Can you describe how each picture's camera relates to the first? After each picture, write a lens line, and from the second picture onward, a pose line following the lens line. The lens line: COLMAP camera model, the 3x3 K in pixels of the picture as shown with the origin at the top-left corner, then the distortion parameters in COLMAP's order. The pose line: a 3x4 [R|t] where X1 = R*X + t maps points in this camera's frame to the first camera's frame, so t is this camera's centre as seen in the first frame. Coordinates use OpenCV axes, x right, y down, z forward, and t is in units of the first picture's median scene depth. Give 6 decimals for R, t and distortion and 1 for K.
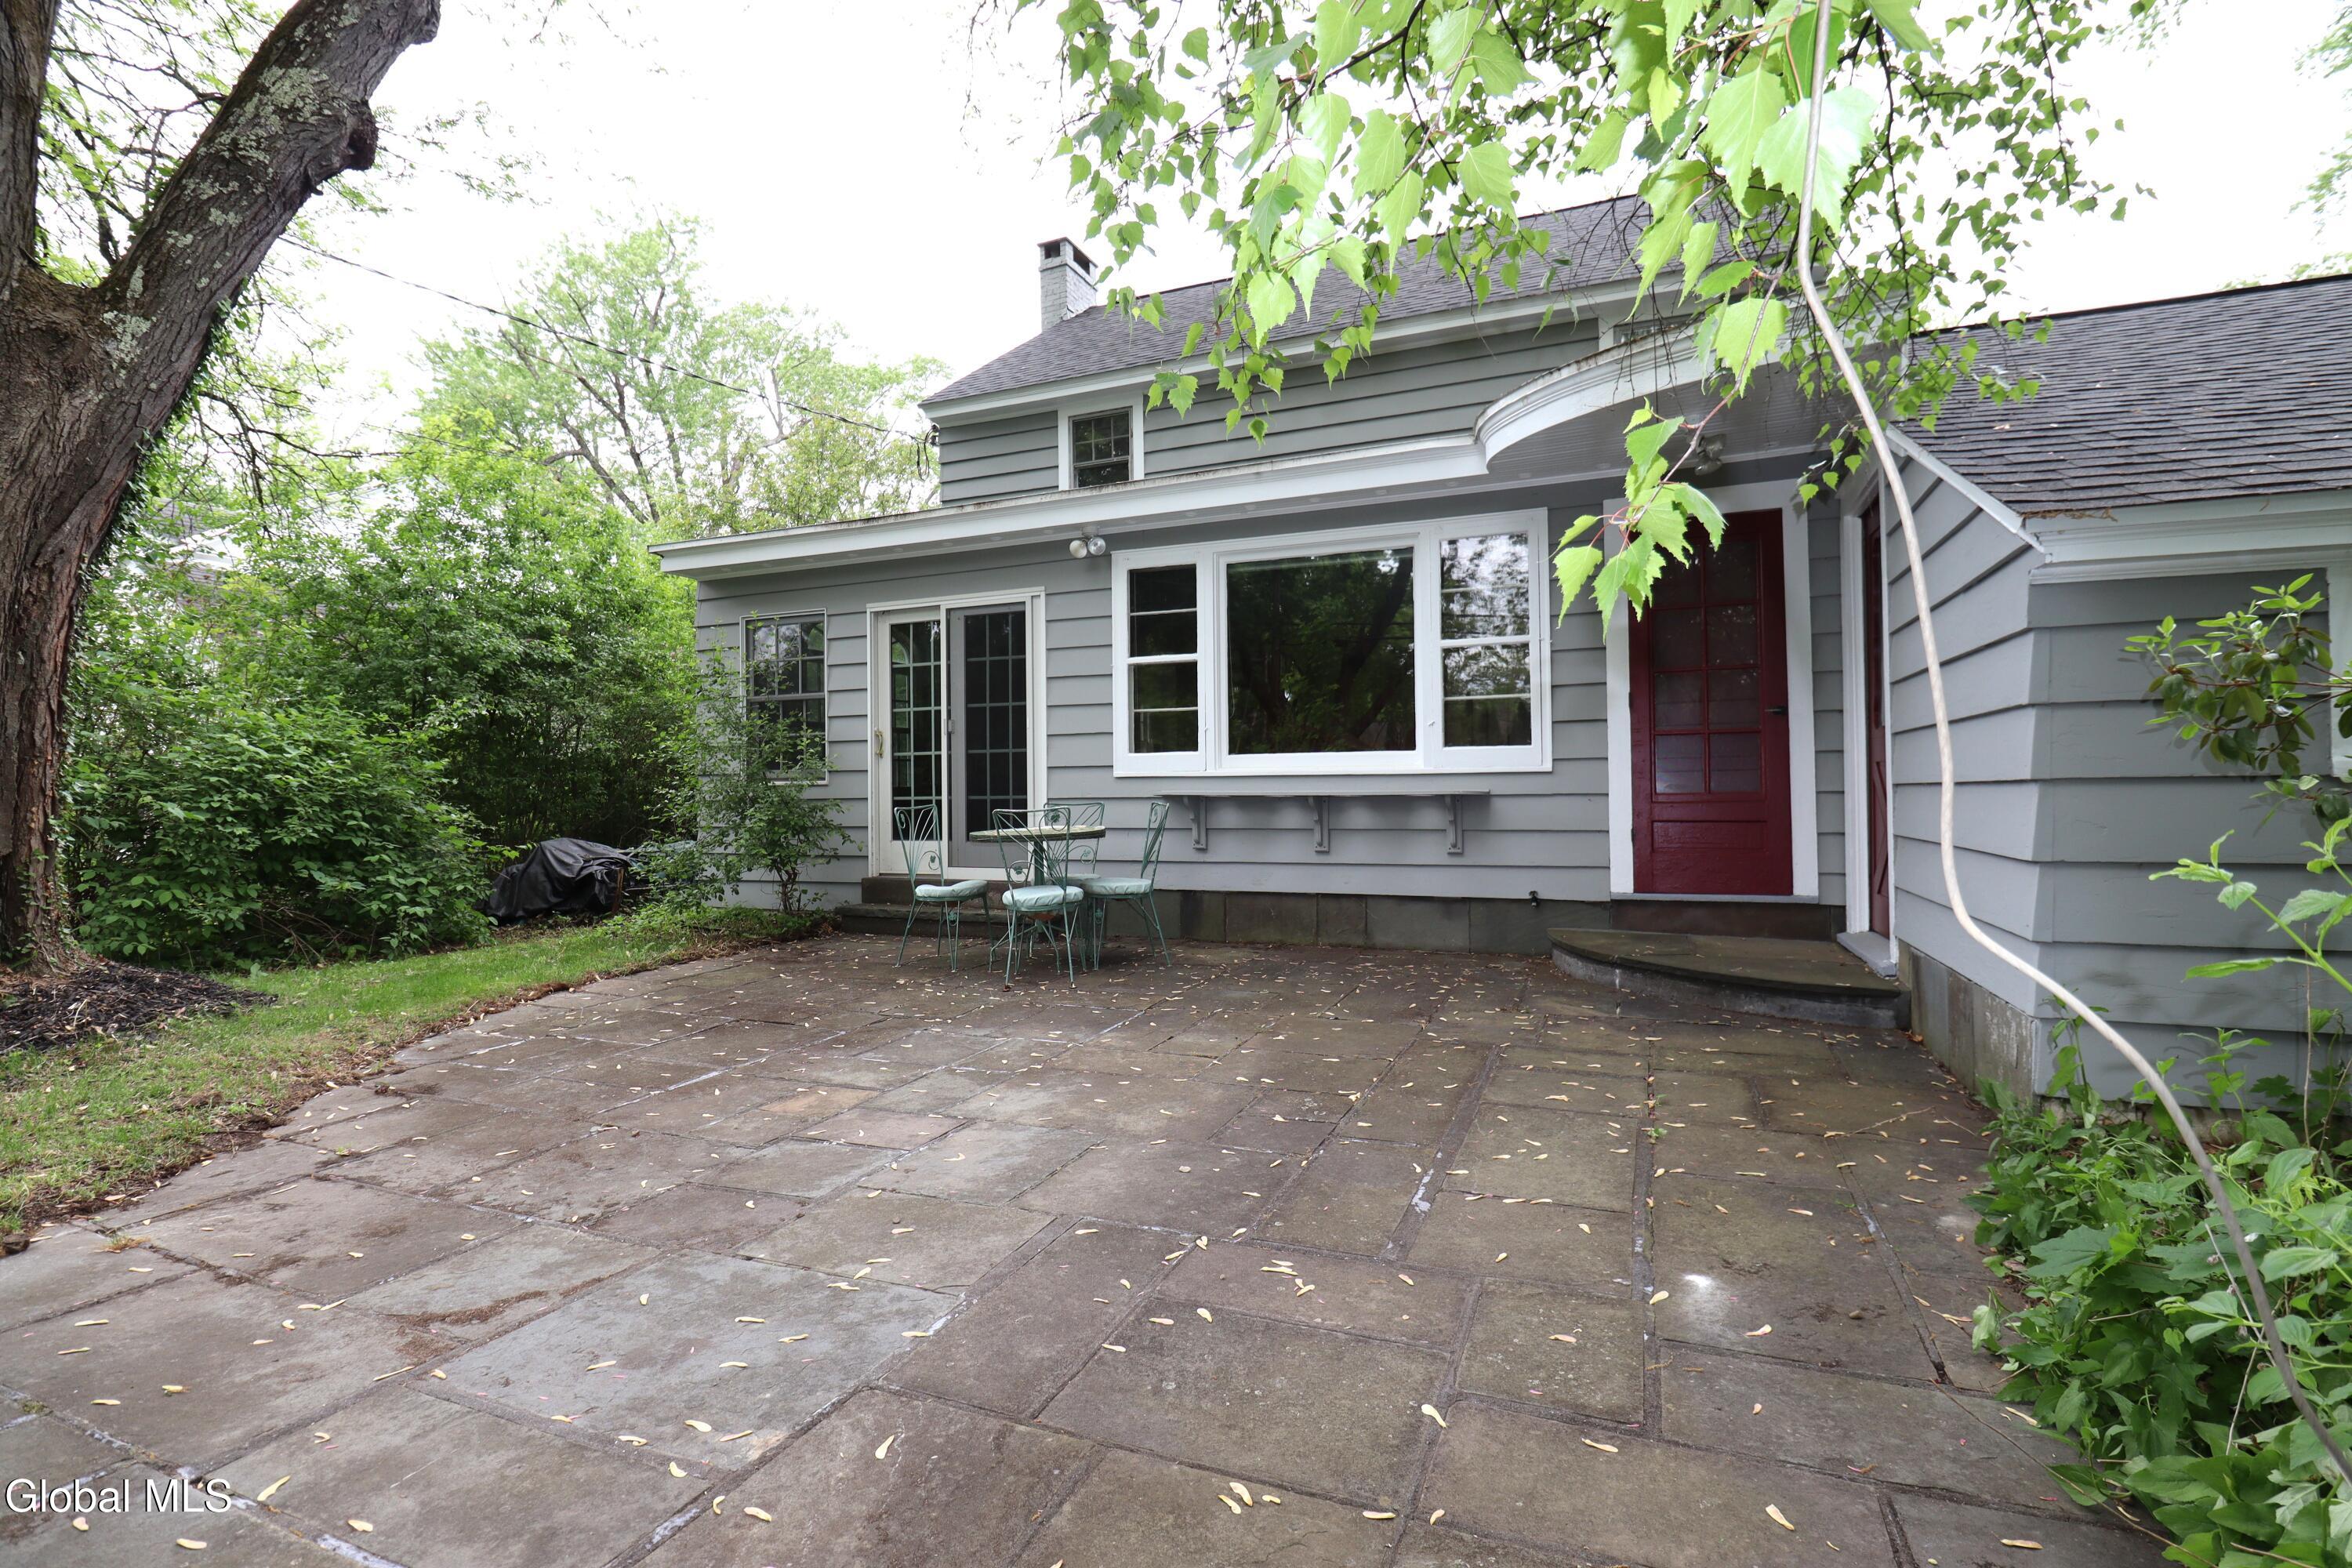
lens RADIAL K [[1095.5, 0, 1176.0], [0, 1095.5, 784.0], [0, 0, 1]] dist [0.000366, -0.013342]
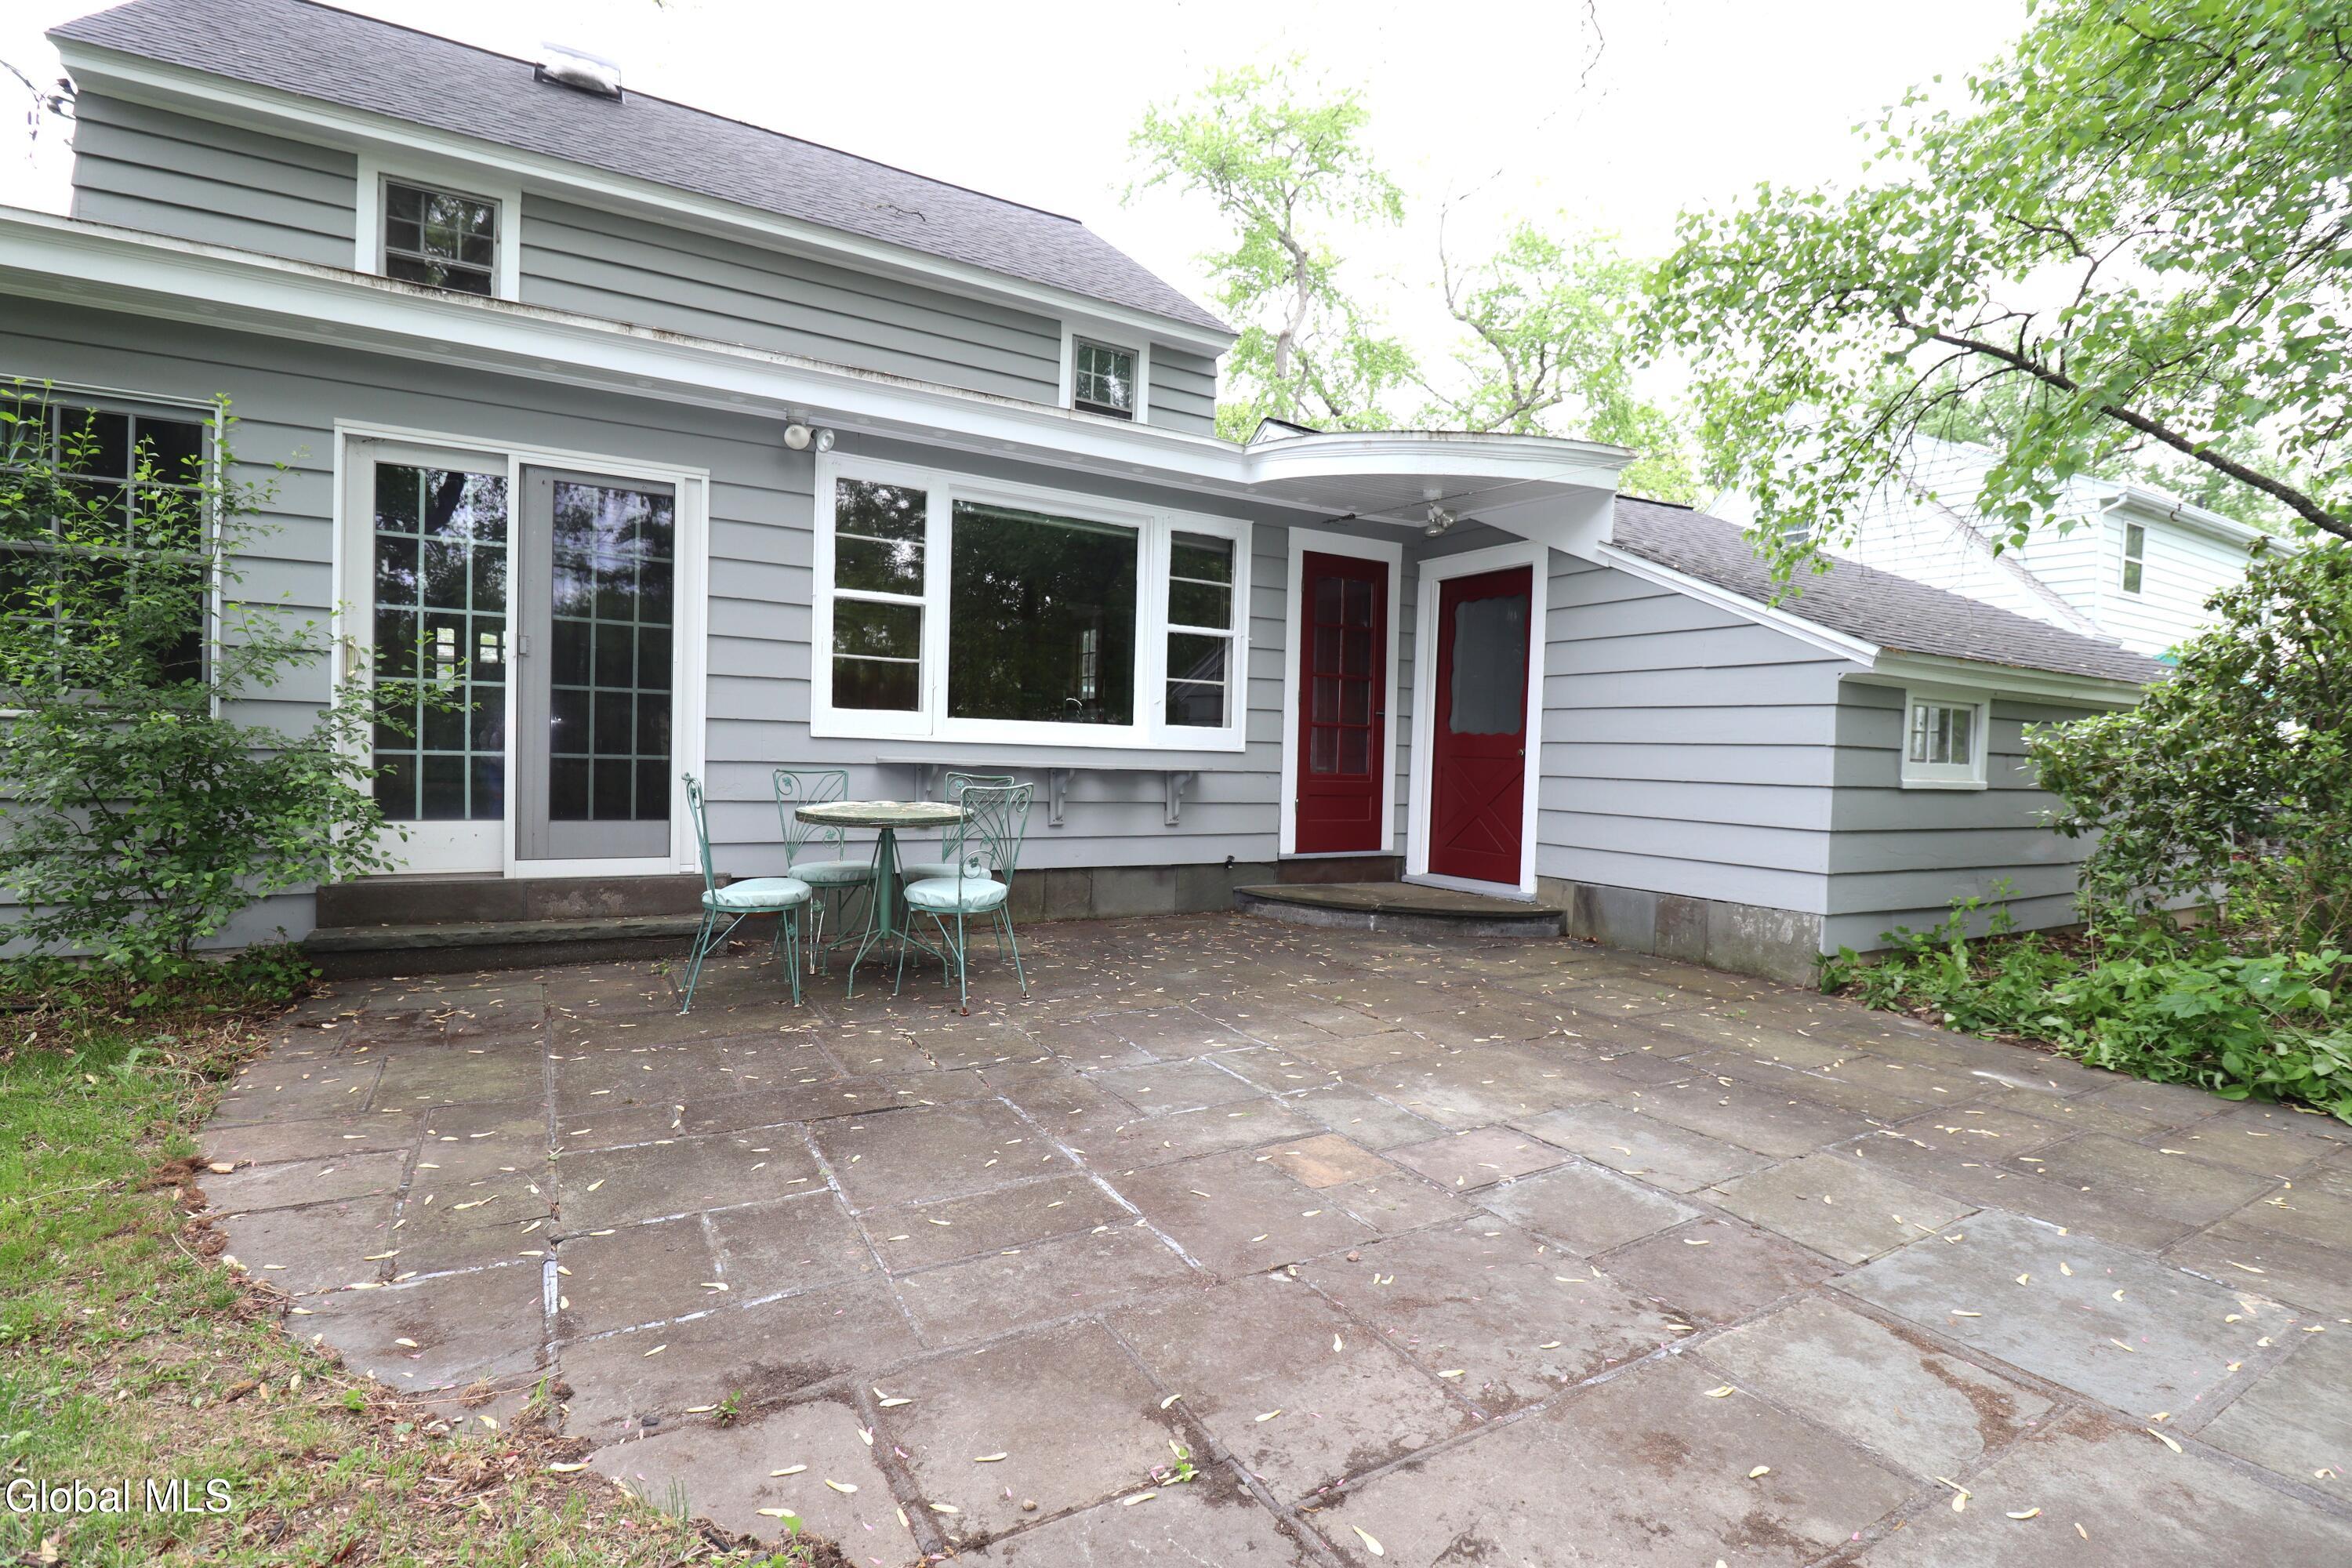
lens RADIAL K [[1095.5, 0, 1176.0], [0, 1095.5, 784.0], [0, 0, 1]] dist [0.000366, -0.013342]
pose [[0.587209, 0.003985, 0.809426, -0.638265], [-0.042984, 0.998730, 0.026266, -0.004955], [-0.808293, -0.050216, 0.586635, 0.377634]]
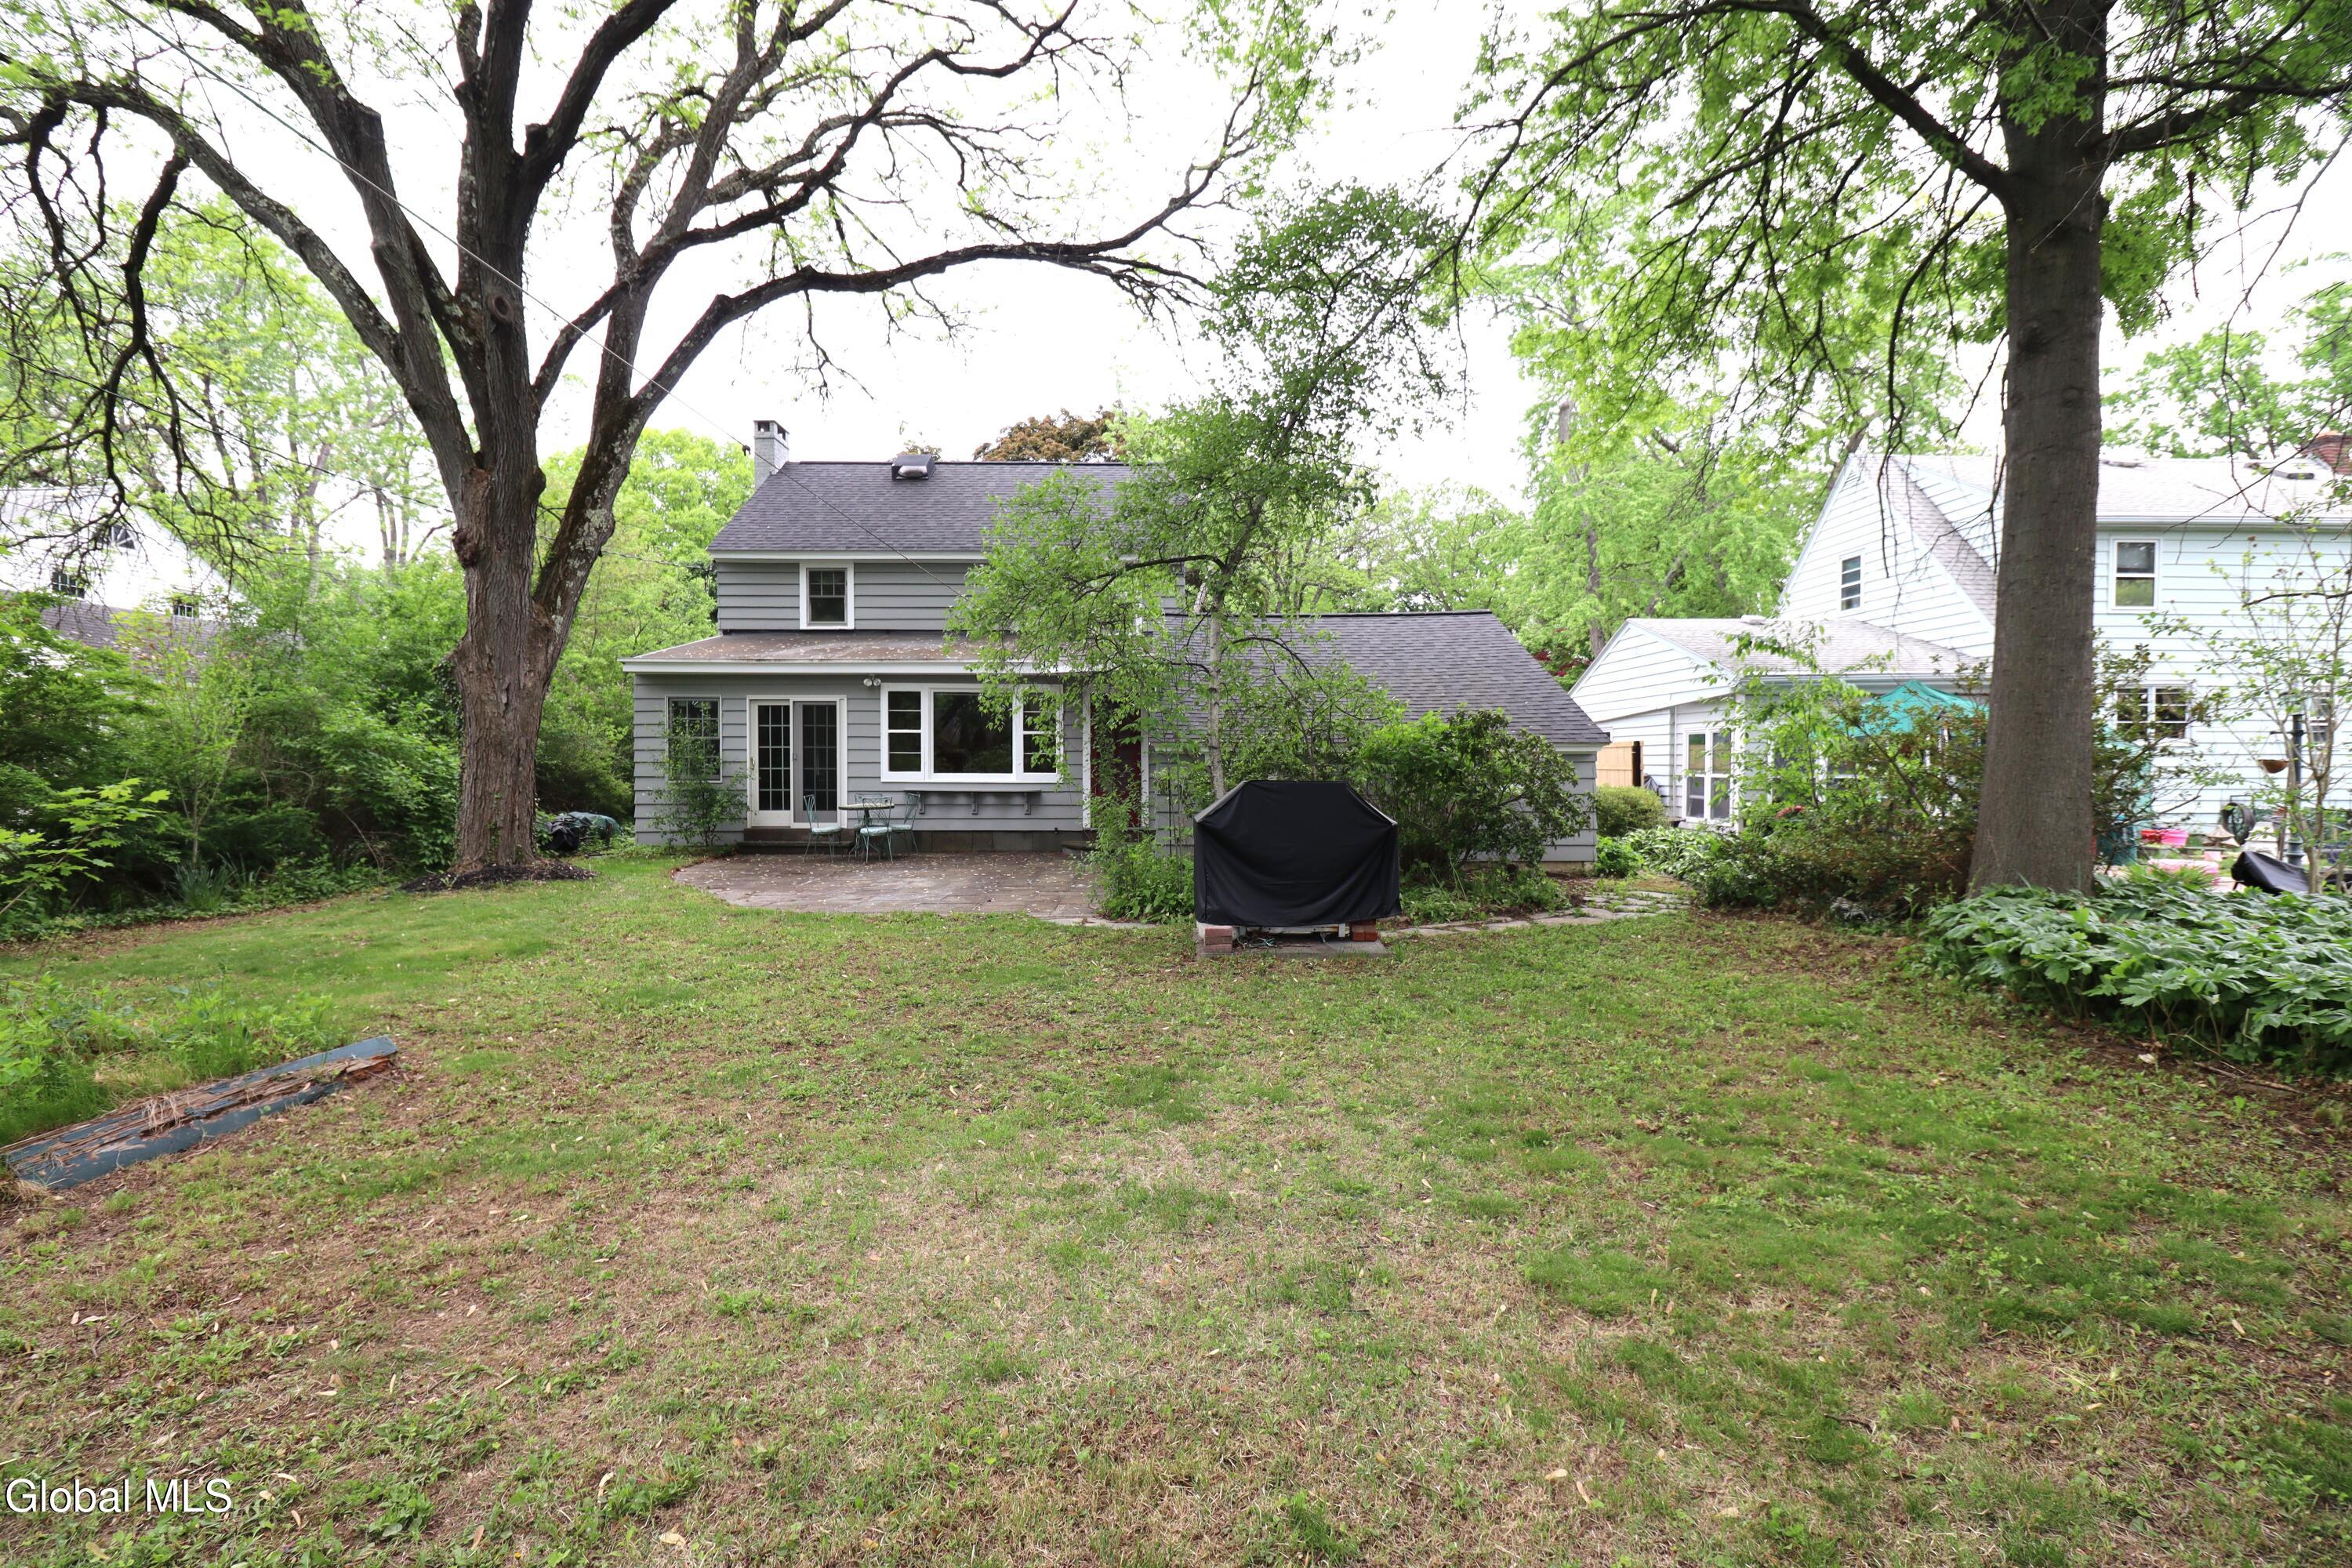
lens RADIAL K [[1095.5, 0, 1176.0], [0, 1095.5, 784.0], [0, 0, 1]] dist [0.000366, -0.013342]
pose [[0.913982, 0.003877, 0.405737, -0.495760], [-0.015575, 0.999553, 0.025535, -0.082312], [-0.405456, -0.029658, 0.913633, -1.572987]]
